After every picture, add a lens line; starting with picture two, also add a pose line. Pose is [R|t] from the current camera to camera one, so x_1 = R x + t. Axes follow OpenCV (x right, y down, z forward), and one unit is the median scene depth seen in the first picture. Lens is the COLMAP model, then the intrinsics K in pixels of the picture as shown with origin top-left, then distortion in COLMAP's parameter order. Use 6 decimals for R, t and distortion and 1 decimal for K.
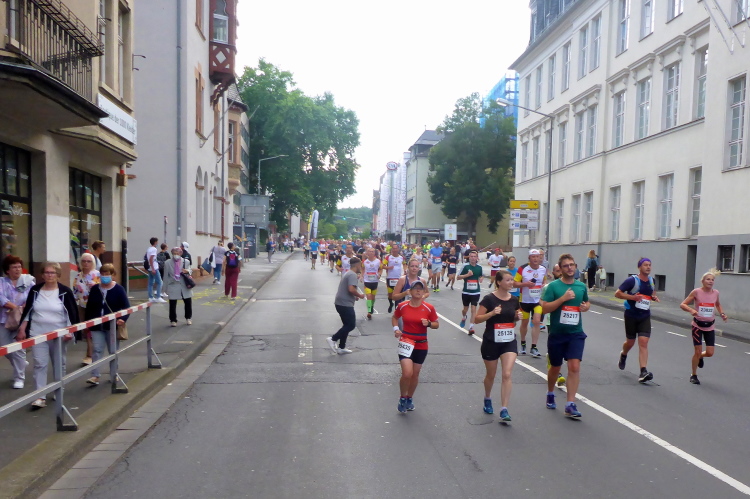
lens RADIAL K [[610.6, 0, 375.0], [0, 610.6, 249.5], [0, 0, 1]] dist [-0.001083, 0.000516]
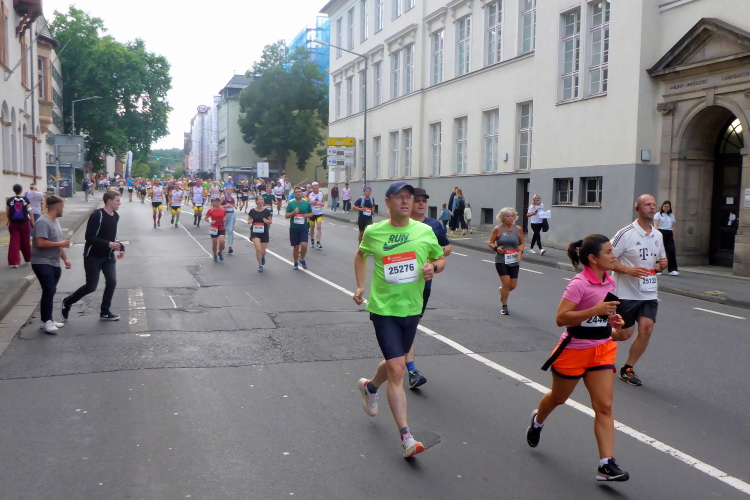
lens RADIAL K [[789.4, 0, 374.9], [0, 789.4, 231.5], [0, 0, 1]] dist [-0.018955, -0.010510]
pose [[0.983800, -0.024071, 0.177647, 0.059843], [0.013844, 0.998186, 0.058585, 0.000815], [-0.178735, -0.055176, 0.982349, -0.342829]]
